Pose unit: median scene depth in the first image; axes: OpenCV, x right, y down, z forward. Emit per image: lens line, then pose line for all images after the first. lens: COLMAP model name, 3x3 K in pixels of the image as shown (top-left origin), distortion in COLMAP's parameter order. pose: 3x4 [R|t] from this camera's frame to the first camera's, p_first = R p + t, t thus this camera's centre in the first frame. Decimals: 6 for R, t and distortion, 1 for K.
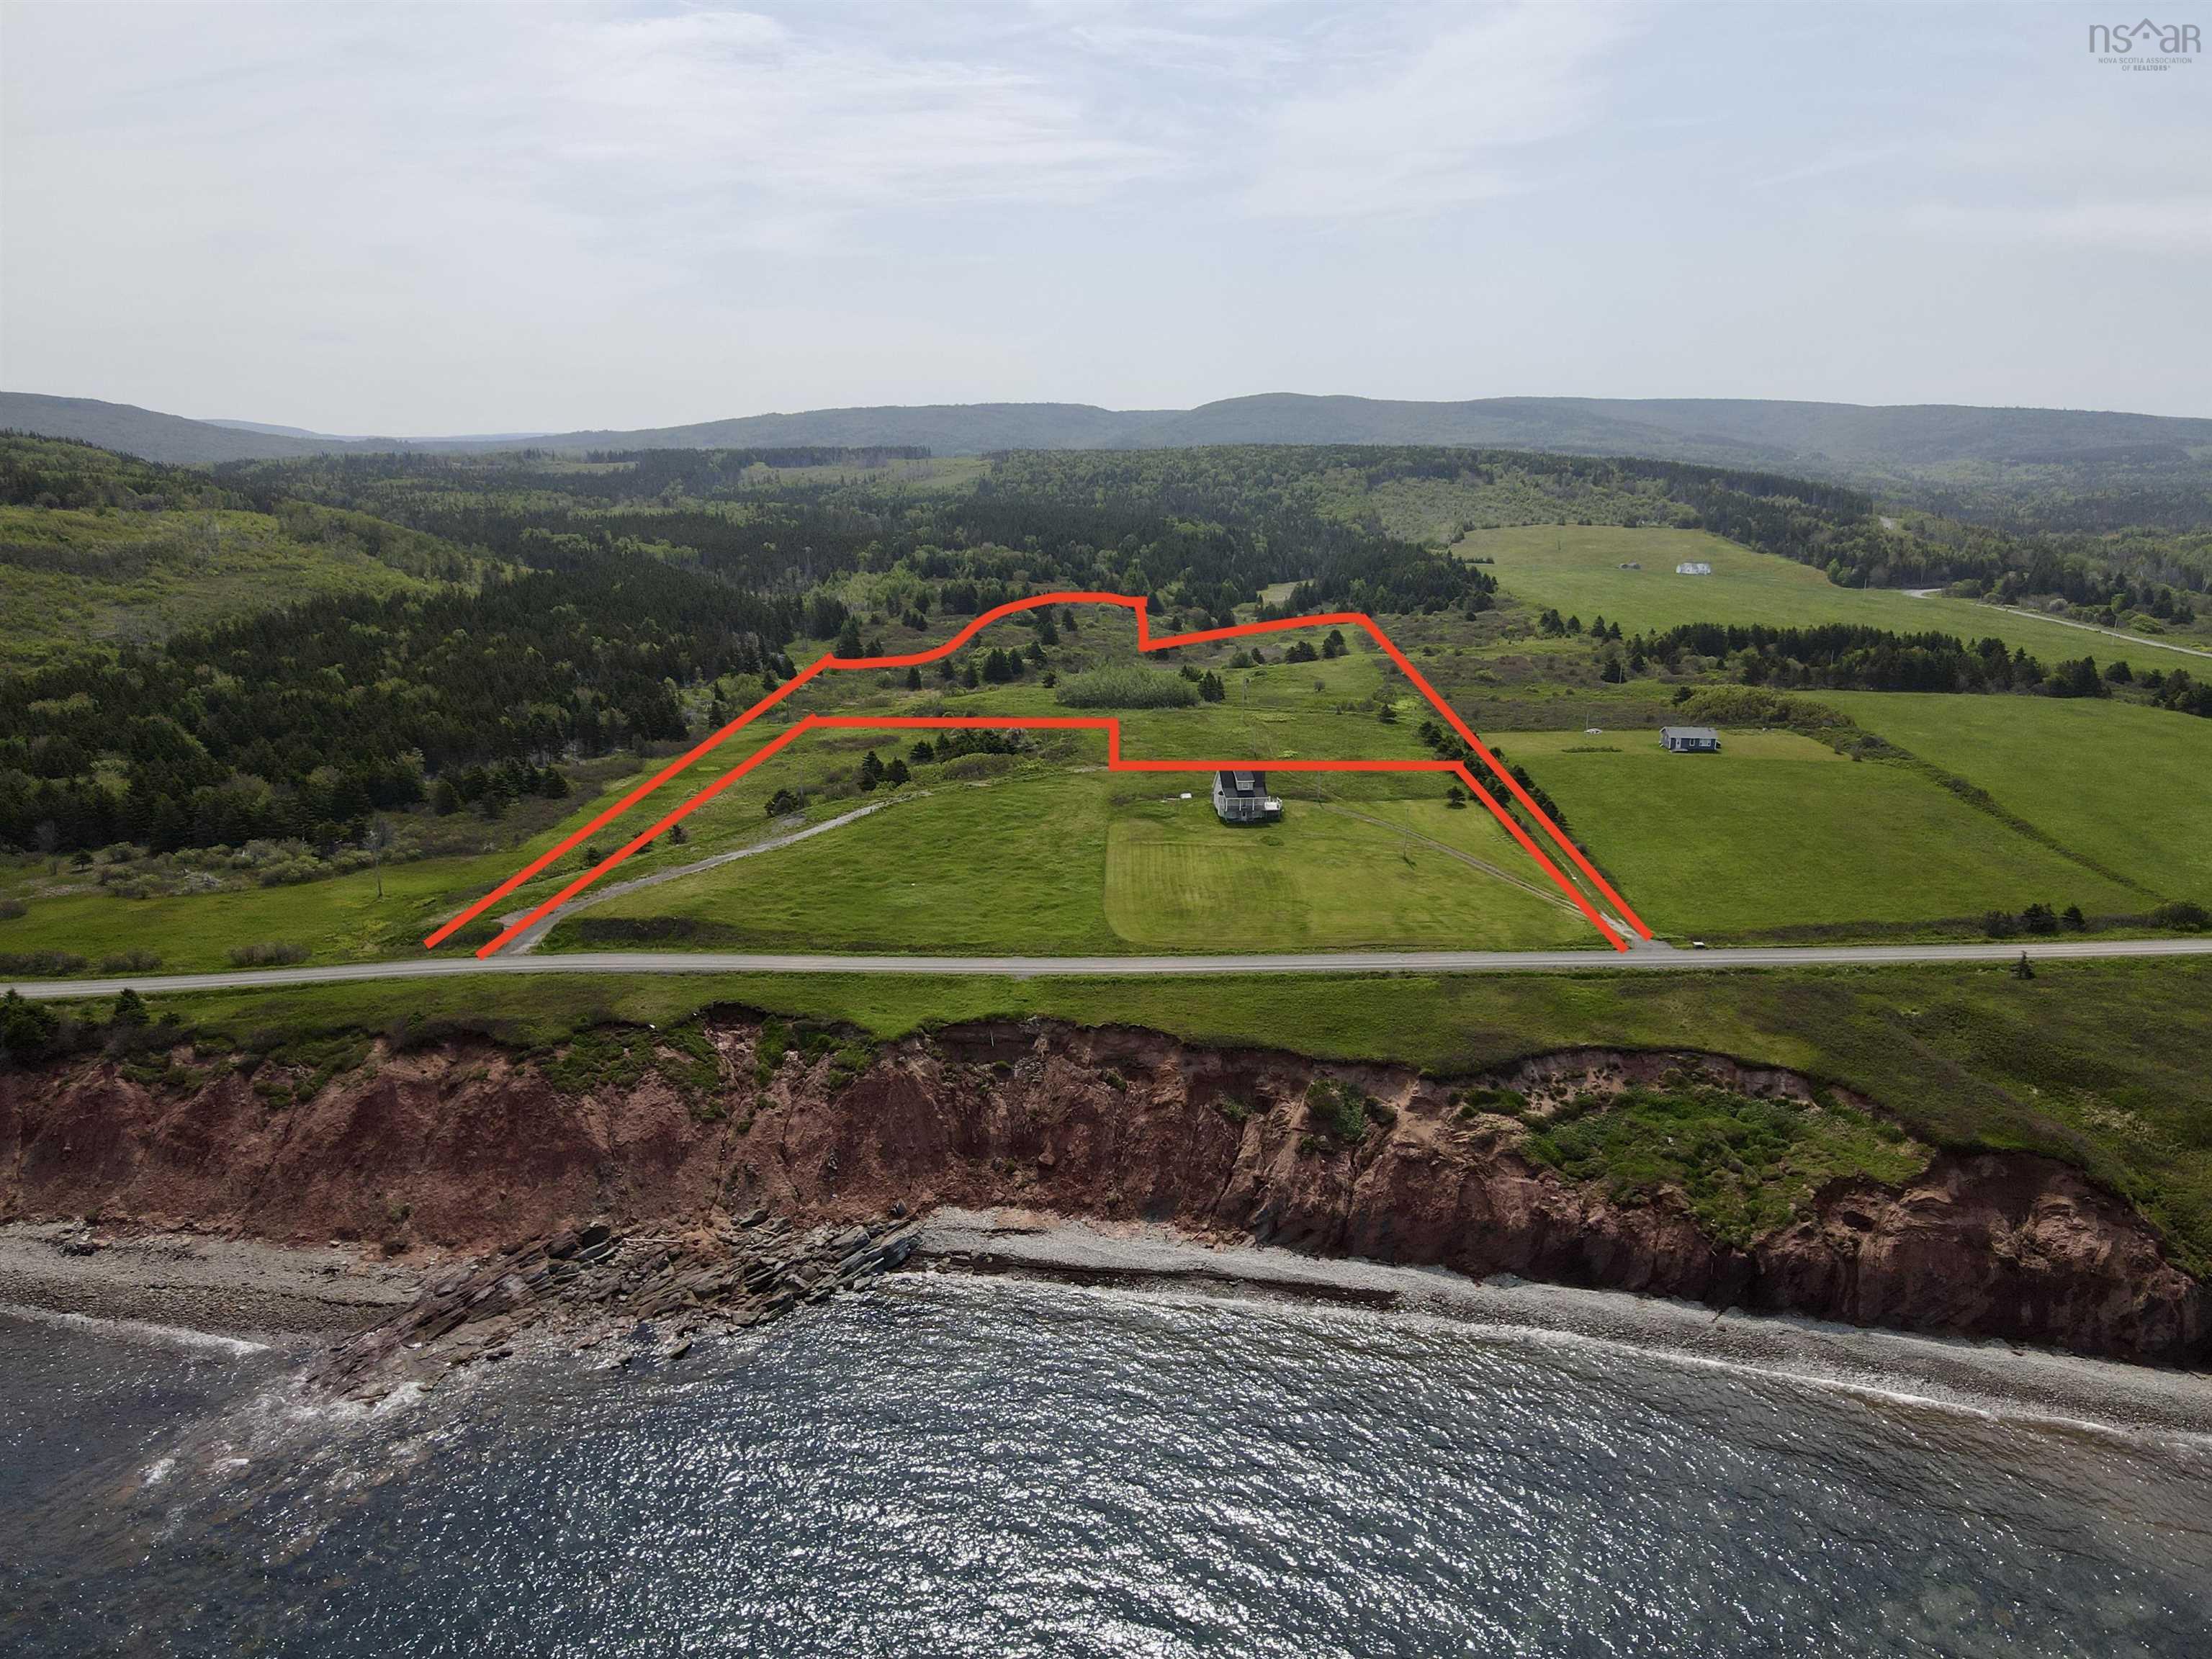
lens RADIAL K [[1628.0, 0, 1108.4], [0, 1628.0, 846.0], [0, 0, 1]] dist [-0.008268, 0.039287]
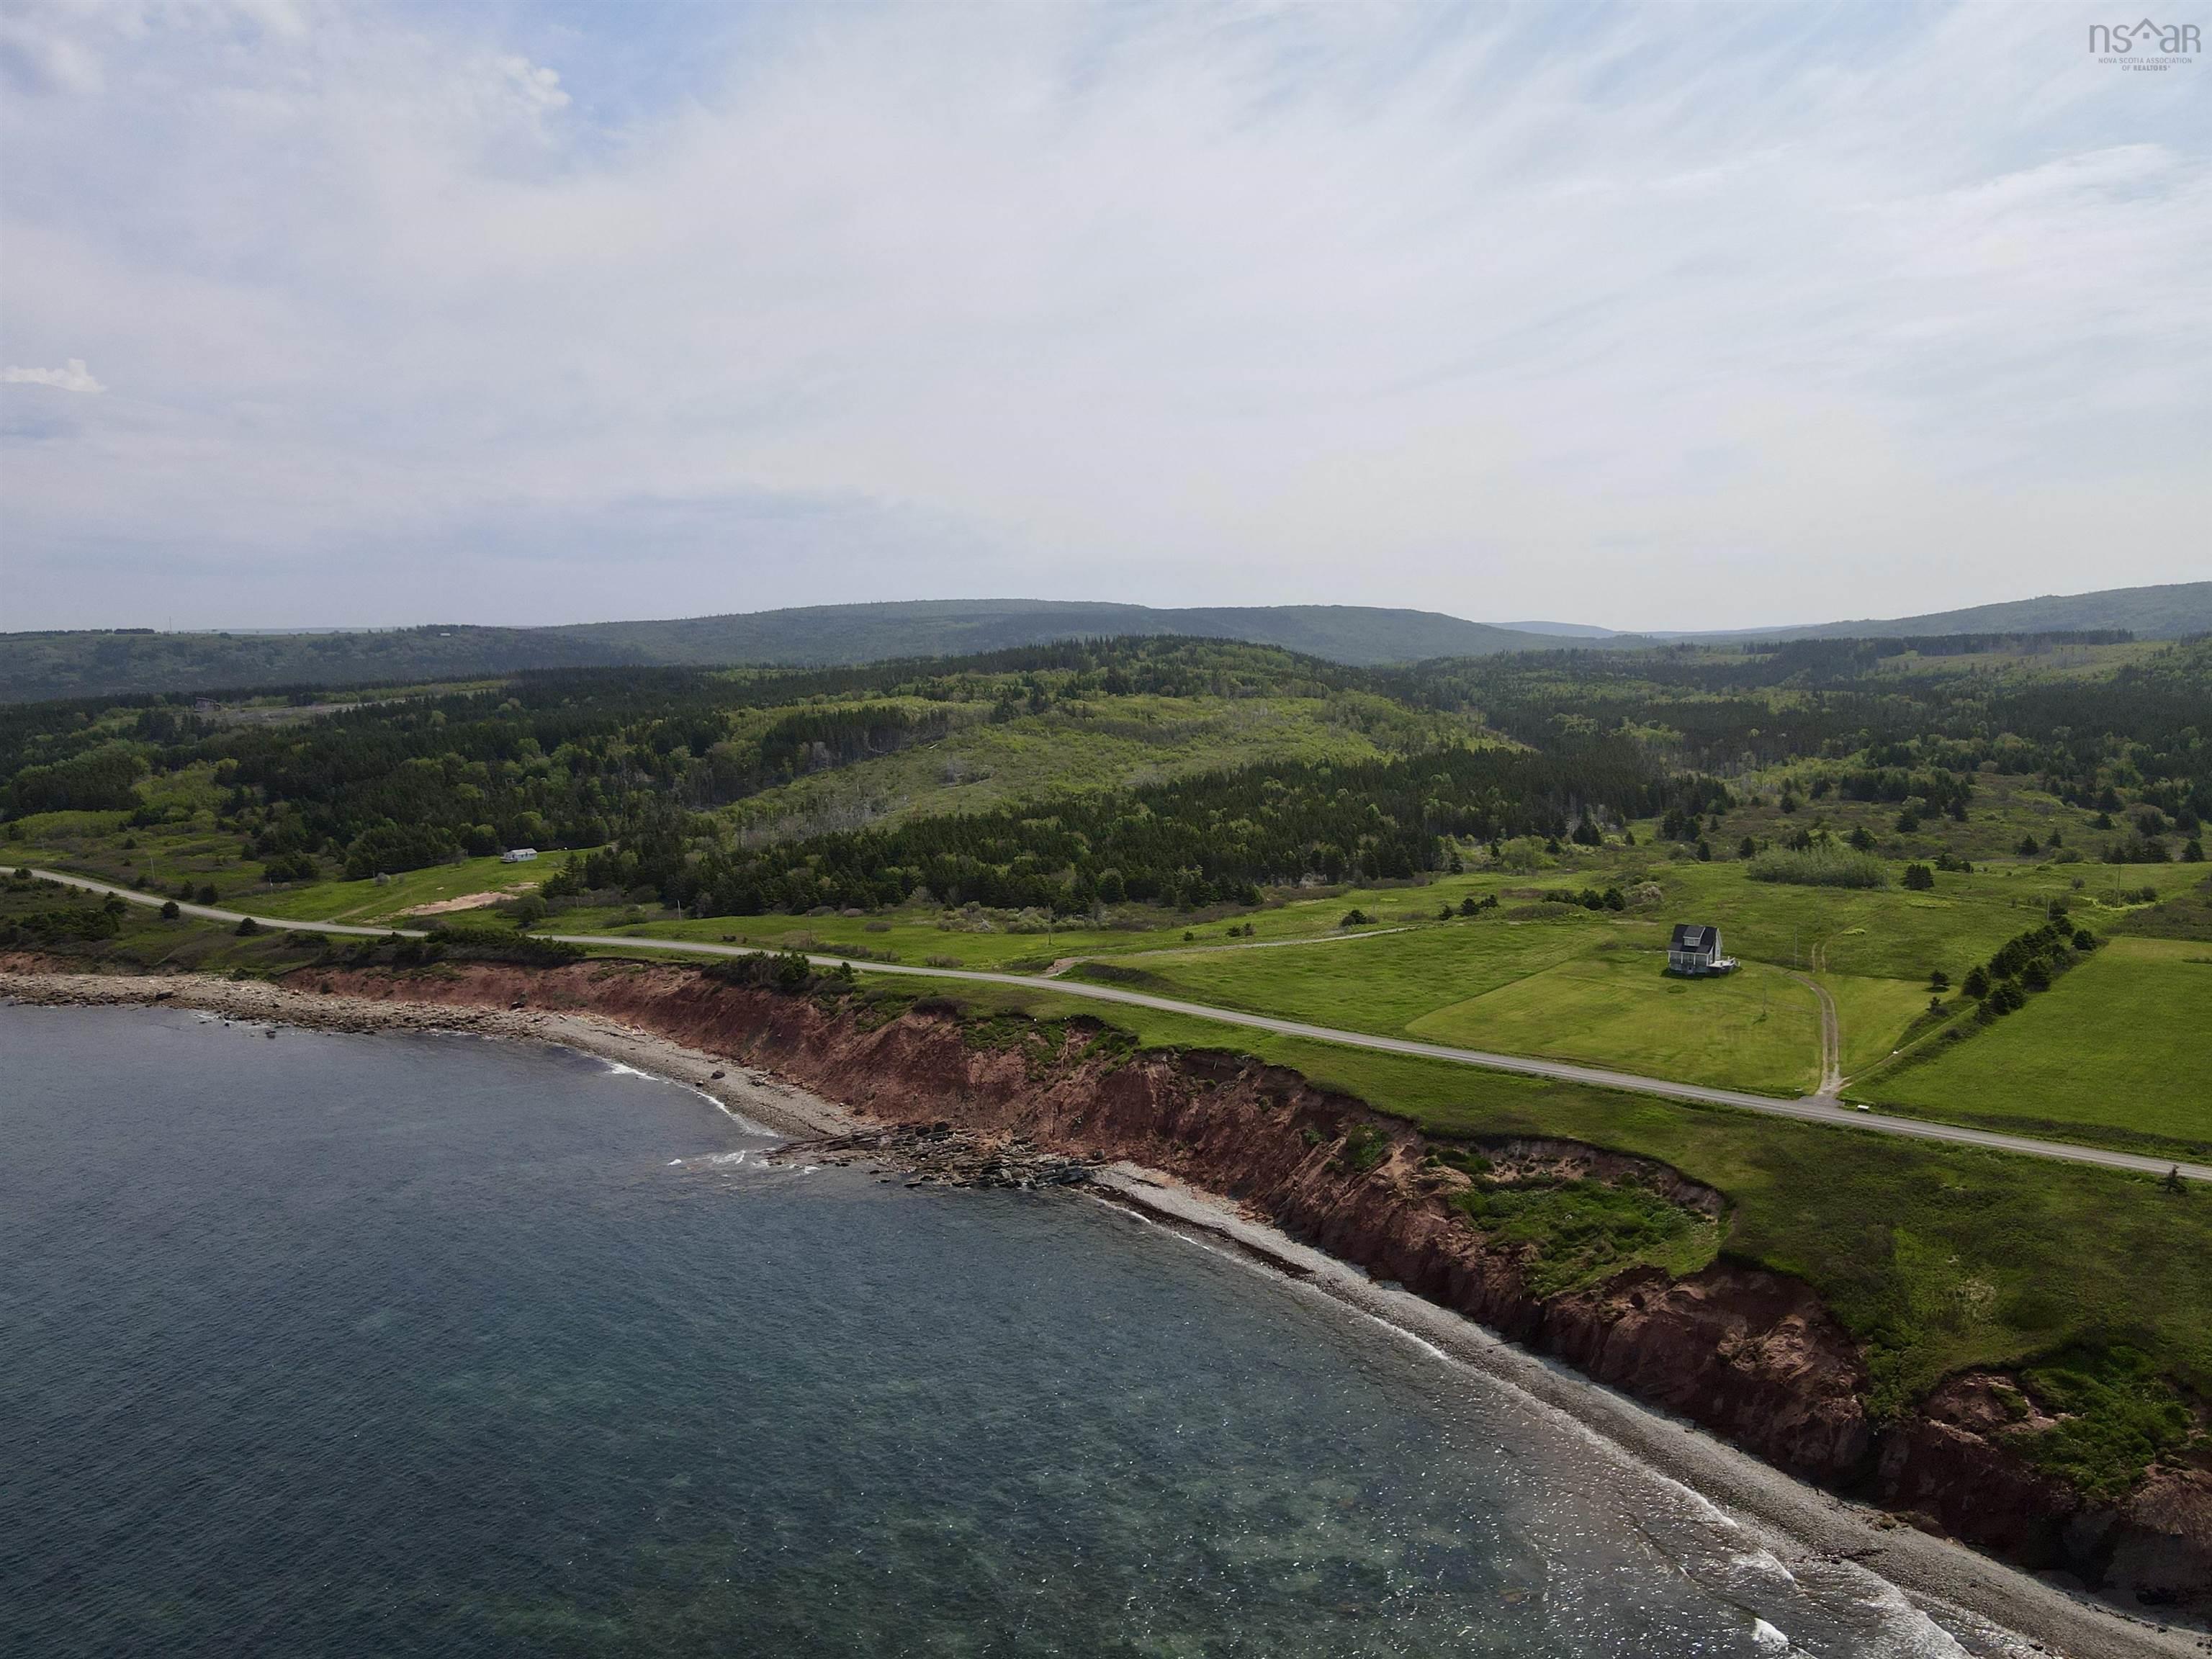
lens RADIAL K [[1628.0, 0, 1108.4], [0, 1628.0, 846.0], [0, 0, 1]] dist [-0.008268, 0.039287]
pose [[0.730396, 0.062872, -0.680124, 0.870596], [-0.140097, 0.988373, -0.059086, 0.030615], [0.668501, 0.138440, 0.730712, -0.121106]]
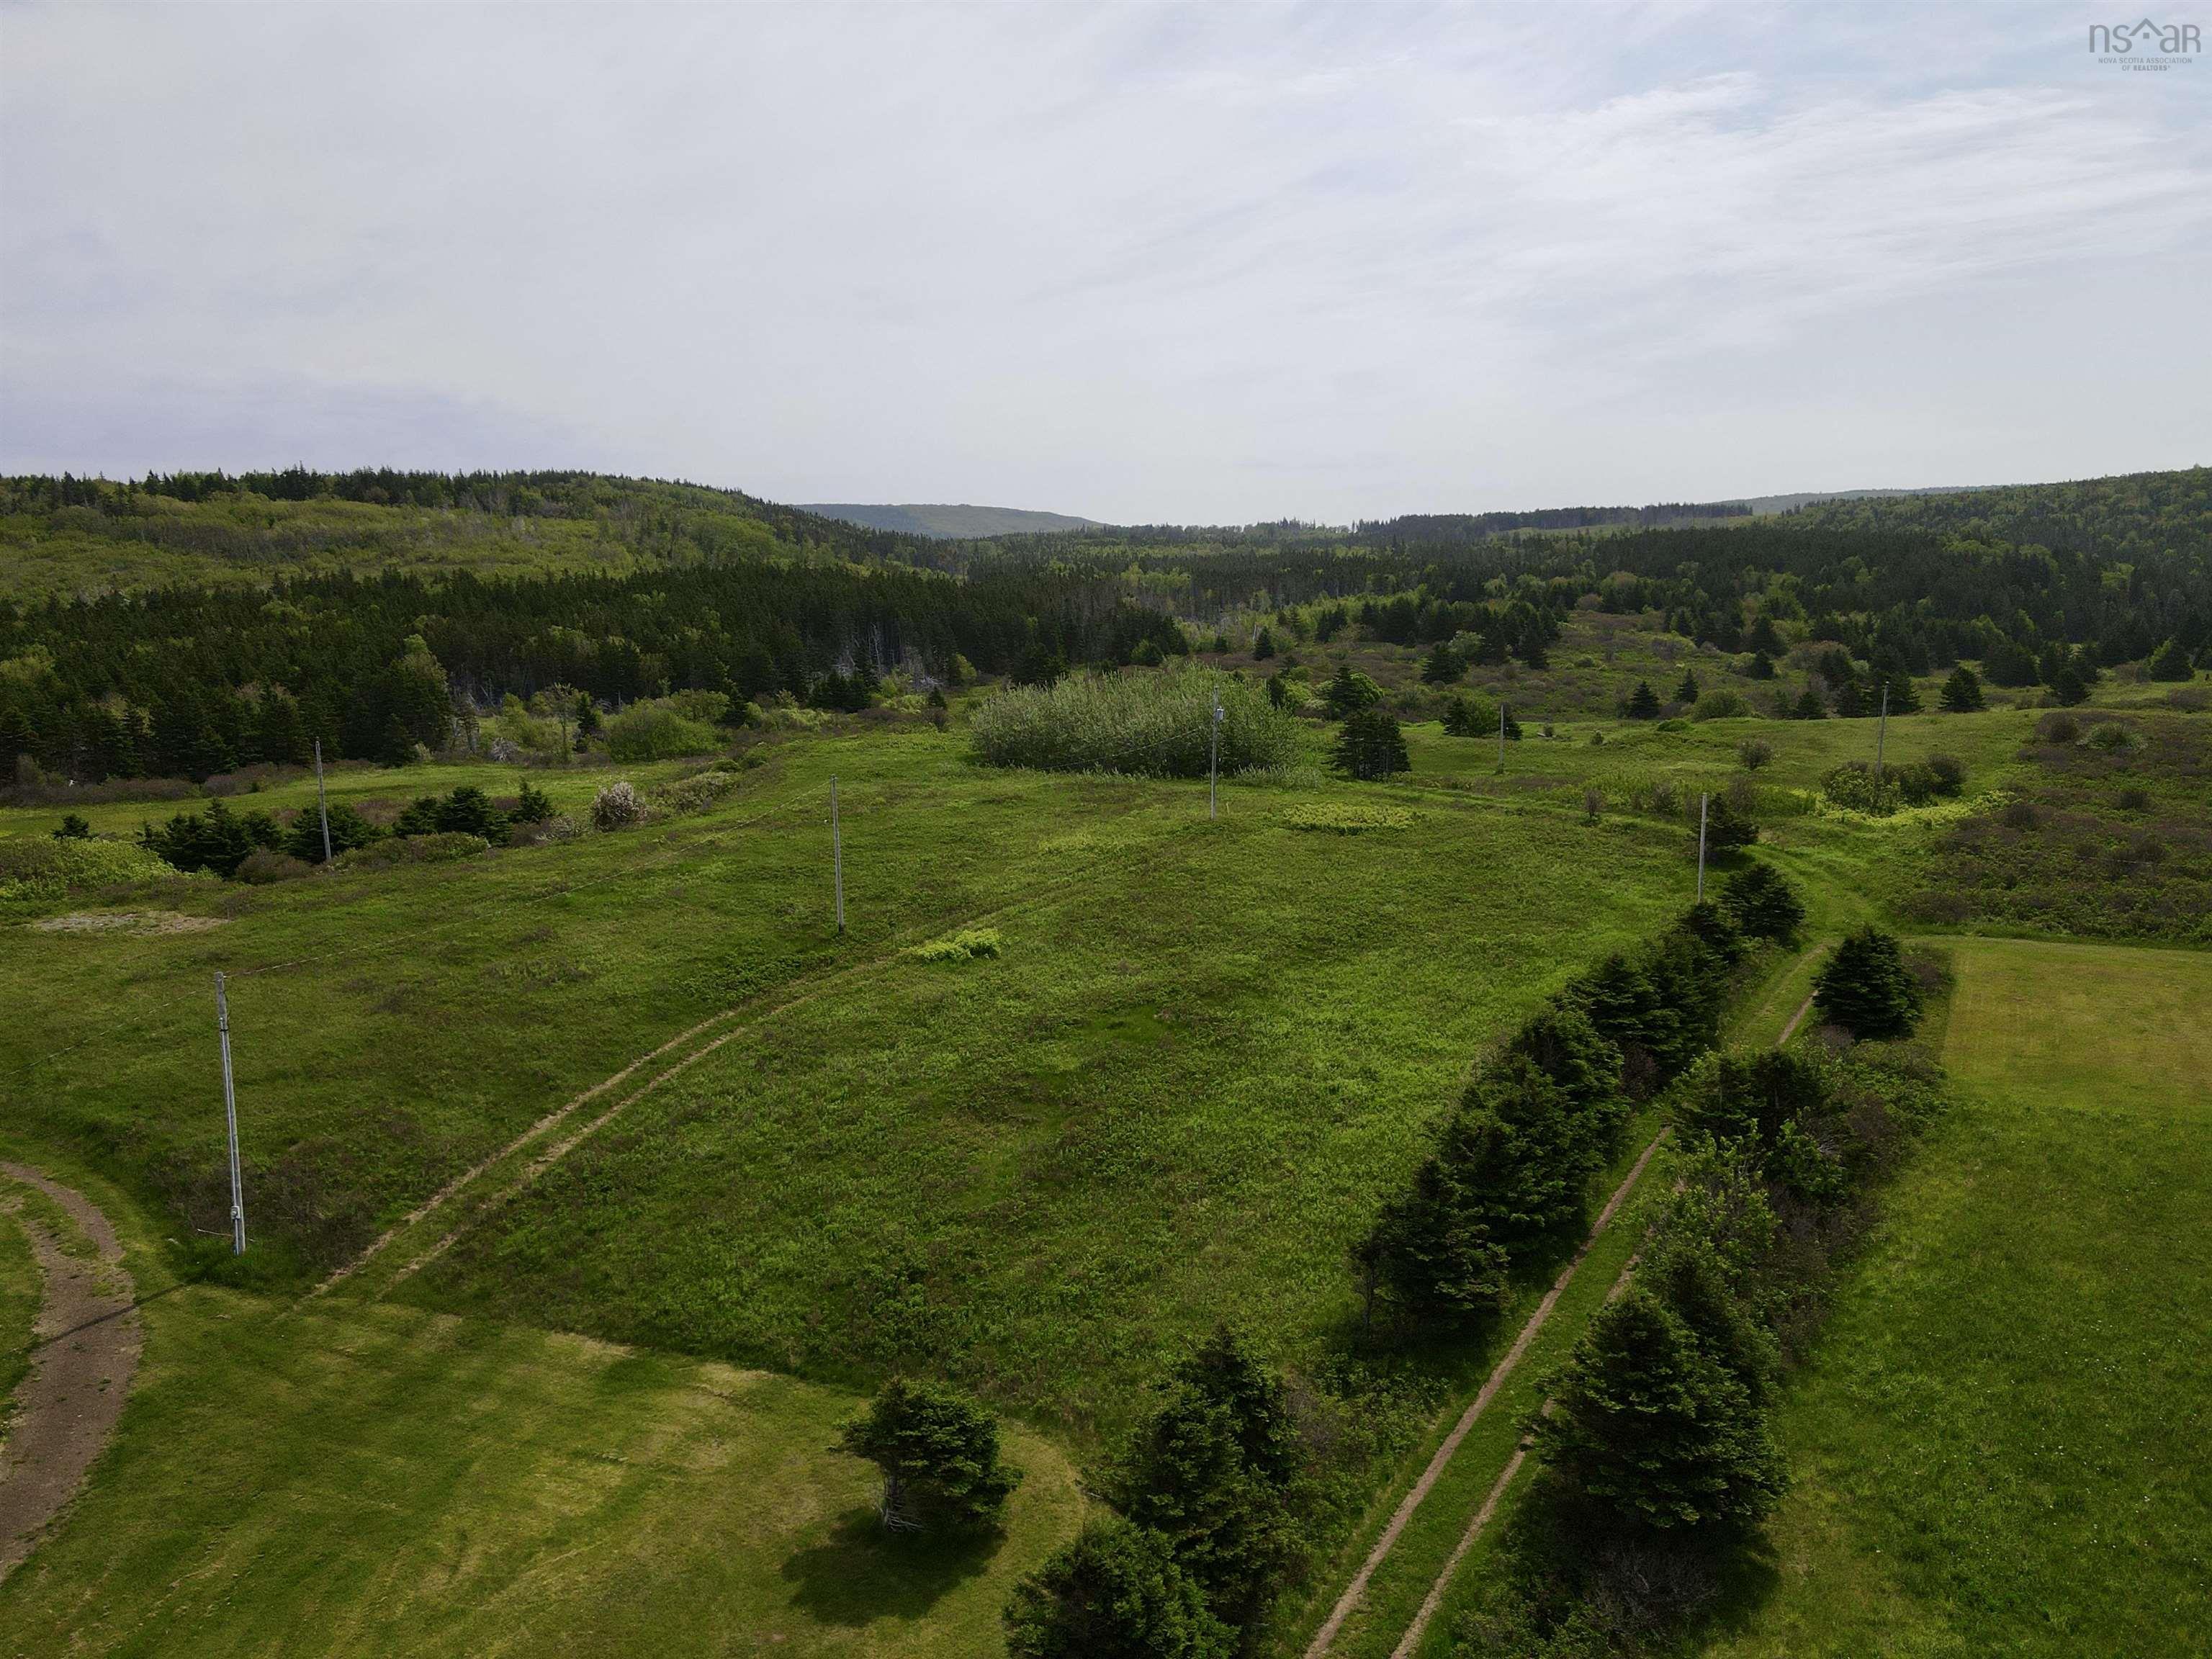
lens RADIAL K [[1634.2, 0, 1101.5], [0, 1634.2, 834.5], [0, 0, 1]] dist [0.000264, 0.008665]
pose [[0.846878, 0.072675, -0.526798, 0.486282], [-0.111853, 0.992800, -0.042852, -0.121276], [0.519891, 0.095214, 0.848910, 1.514117]]
